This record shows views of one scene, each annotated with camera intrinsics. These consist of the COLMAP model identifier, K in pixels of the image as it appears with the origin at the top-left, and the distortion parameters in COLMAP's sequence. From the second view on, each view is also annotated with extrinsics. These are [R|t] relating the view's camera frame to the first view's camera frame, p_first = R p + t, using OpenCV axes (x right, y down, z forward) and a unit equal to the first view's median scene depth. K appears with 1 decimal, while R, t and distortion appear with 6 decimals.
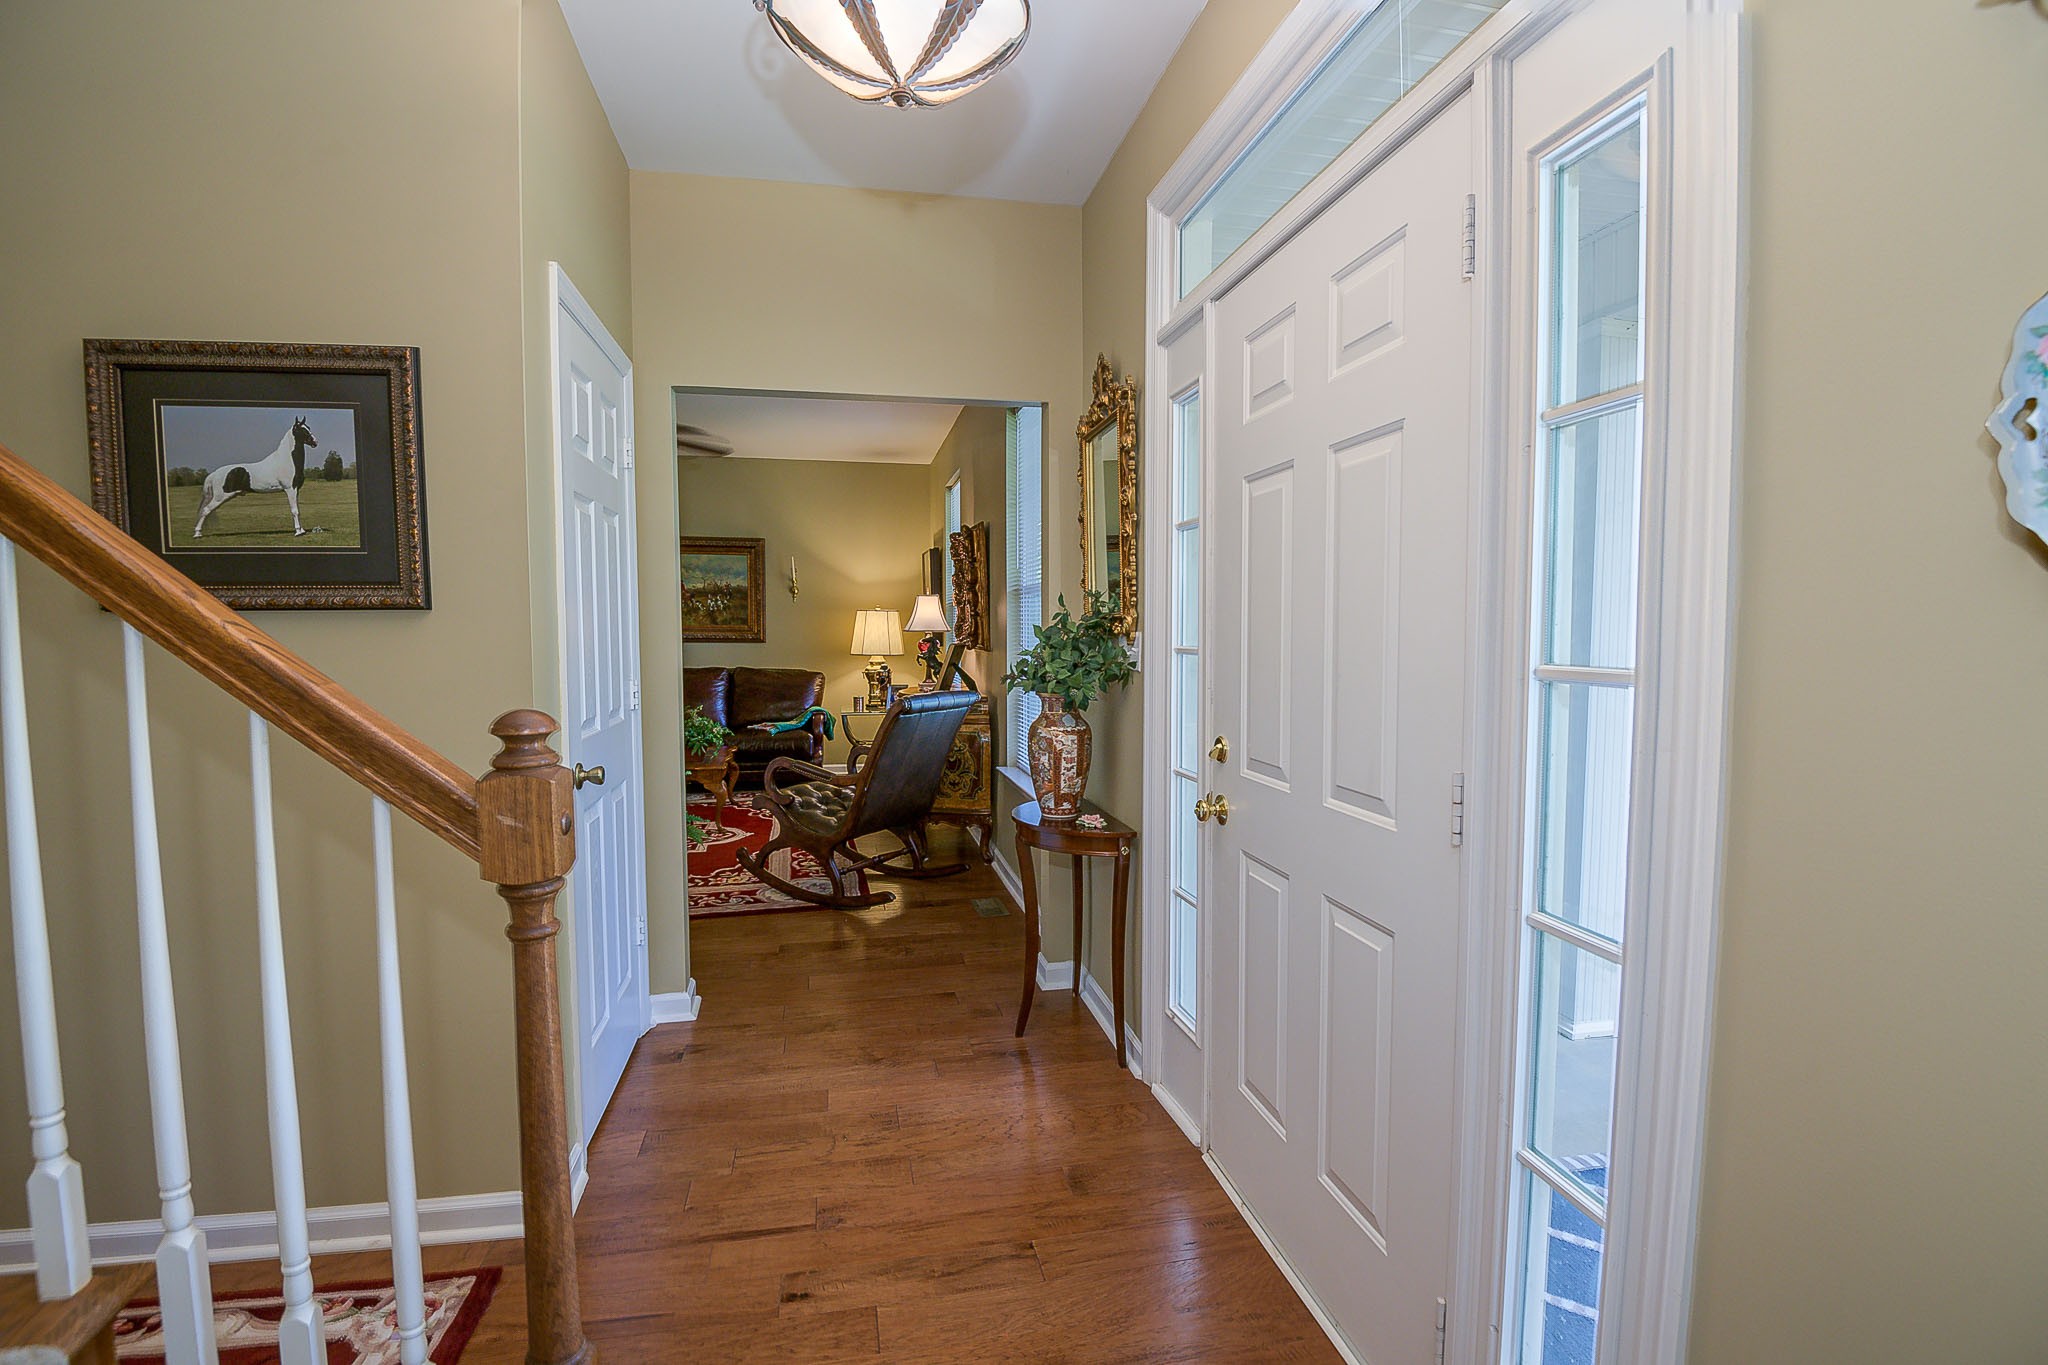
lens RADIAL K [[960.7, 0, 1024.0], [0, 960.7, 682.5], [0, 0, 1]] dist [-0.002426, -0.000576]
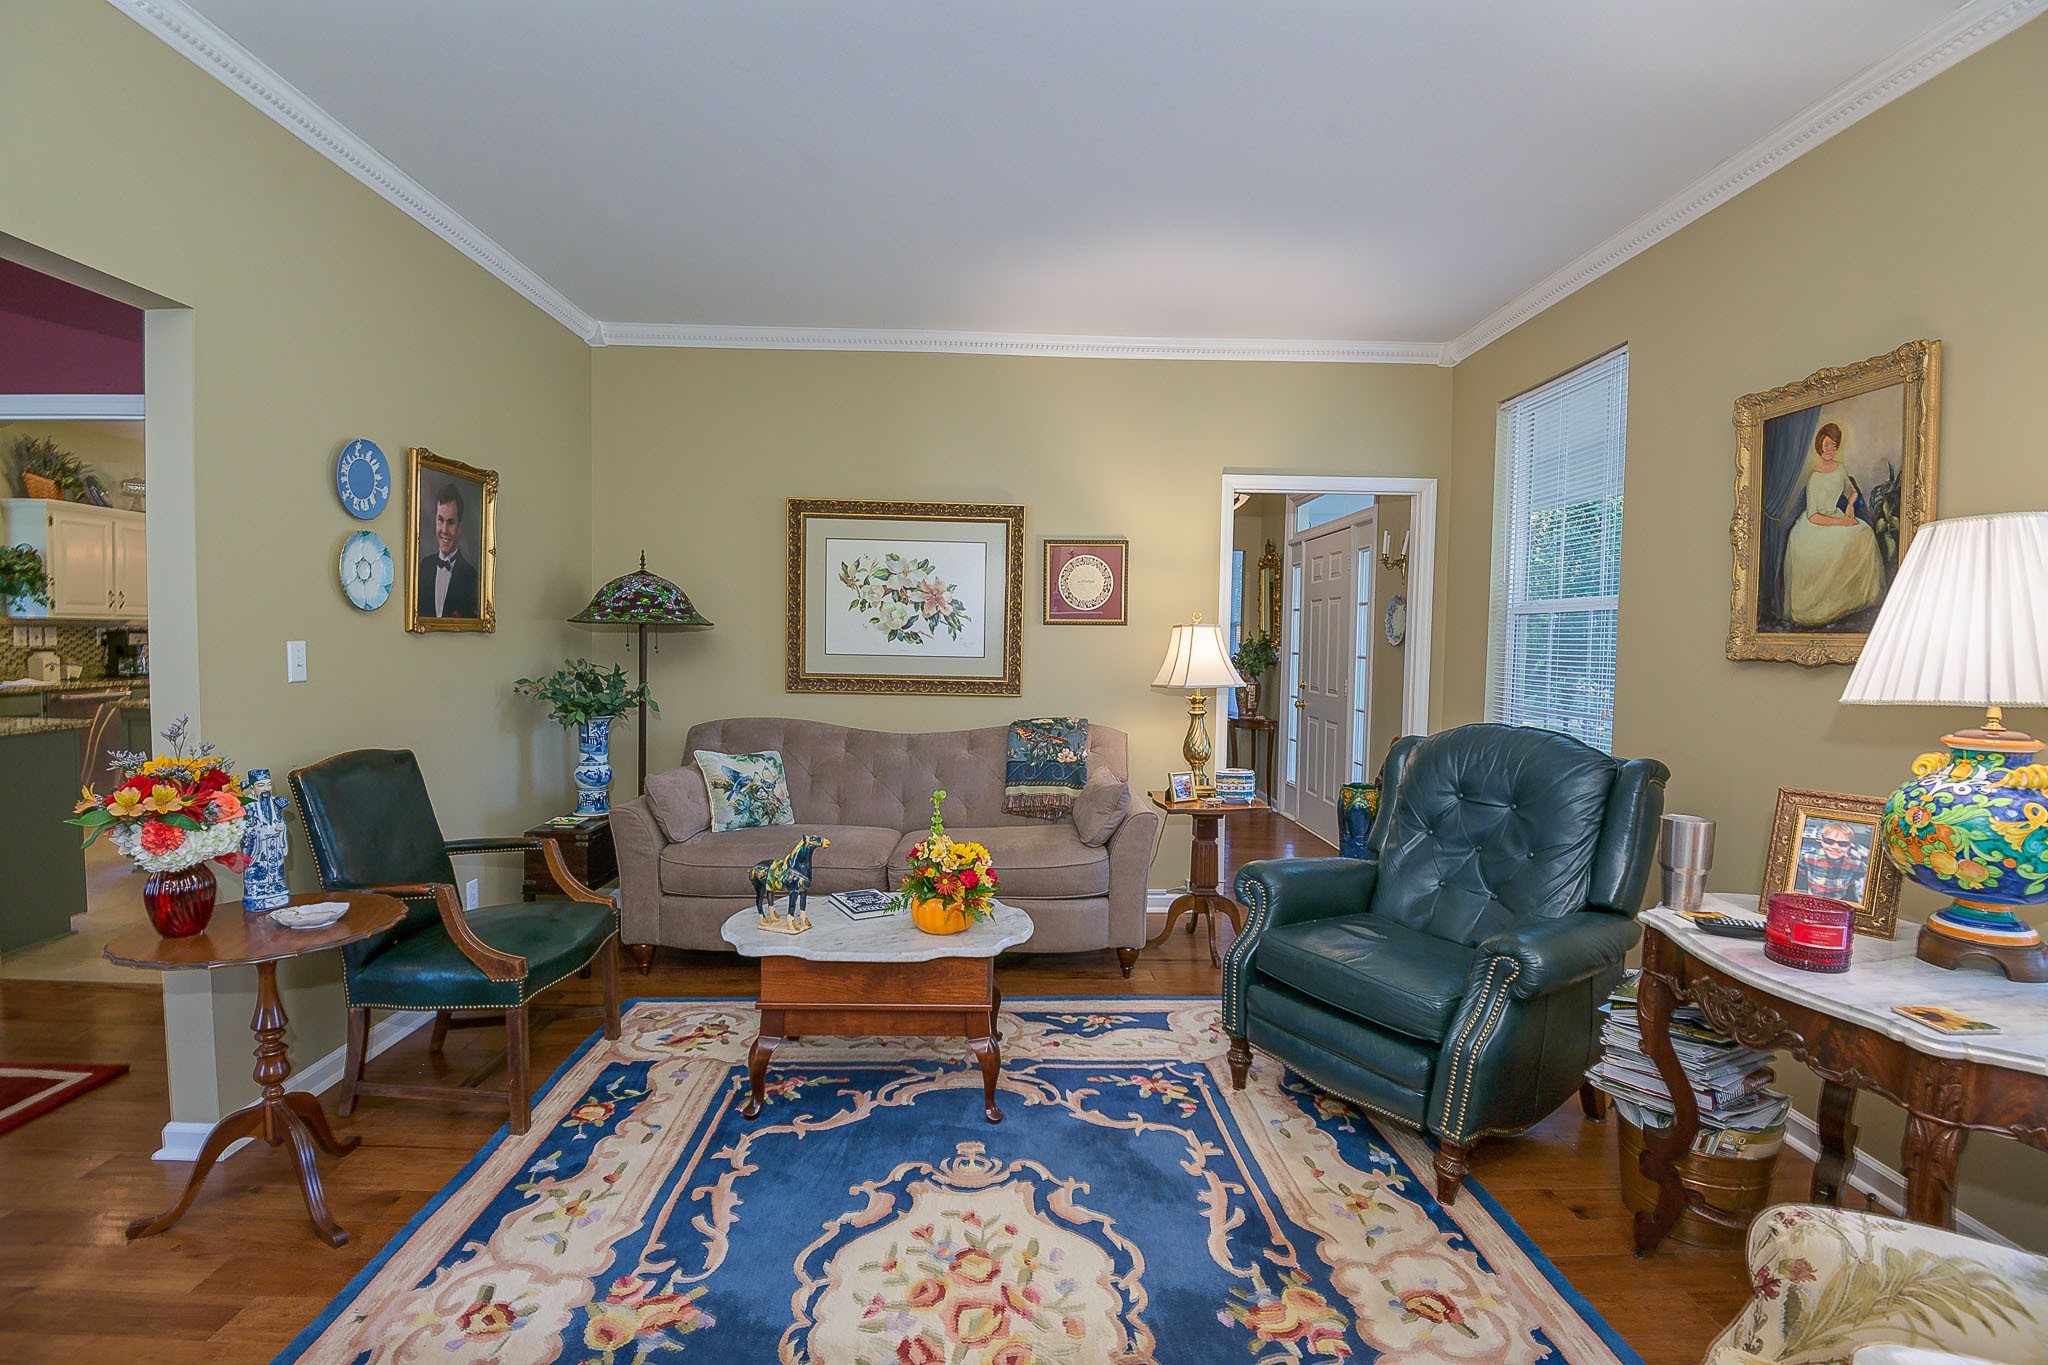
lens RADIAL K [[960.7, 0, 1024.0], [0, 960.7, 682.5], [0, 0, 1]] dist [-0.002426, -0.000576]
pose [[0.984443, 0.027596, -0.173524, -0.113115], [-0.030599, 0.999424, -0.014653, 0.105685], [0.173019, 0.019735, 0.984721, -1.712539]]
